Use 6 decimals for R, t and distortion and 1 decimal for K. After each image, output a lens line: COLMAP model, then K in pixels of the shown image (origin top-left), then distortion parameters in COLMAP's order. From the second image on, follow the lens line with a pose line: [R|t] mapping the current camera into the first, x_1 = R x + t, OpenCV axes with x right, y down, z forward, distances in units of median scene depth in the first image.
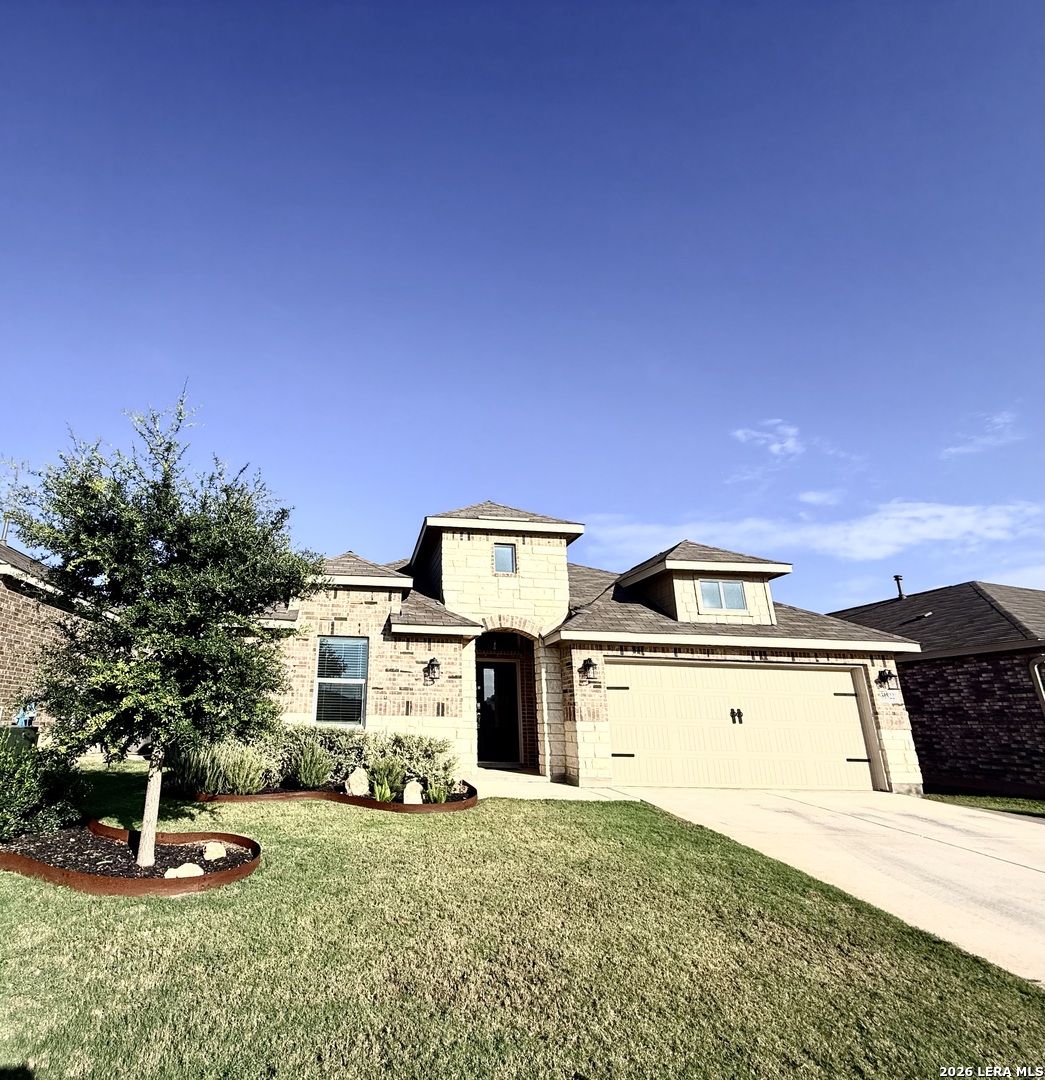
lens RADIAL K [[595.4, 0, 522.6], [0, 595.4, 543.6], [0, 0, 1]] dist [-0.002545, -0.000083]
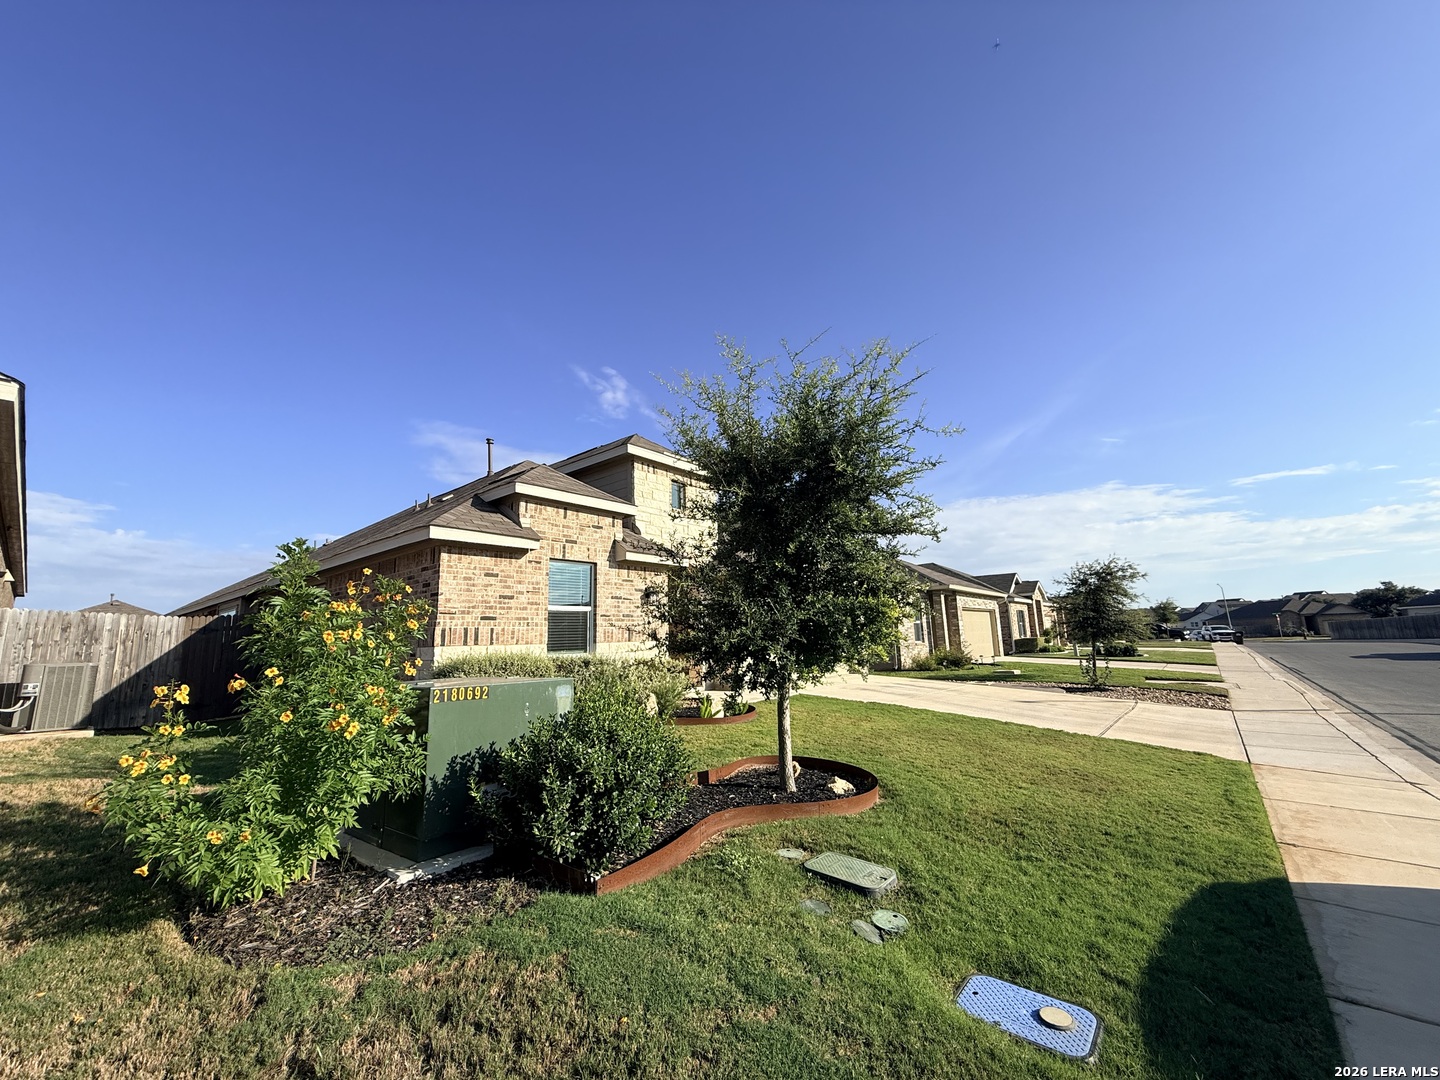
lens RADIAL K [[574.3, 0, 719.8], [0, 574.3, 534.6], [0, 0, 1]] dist [0.003768, -0.000979]
pose [[0.686703, 0.086869, 0.721729, -0.791116], [-0.174909, 0.983411, 0.048055, 0.033767], [-0.705582, -0.159236, 0.690506, 0.234423]]
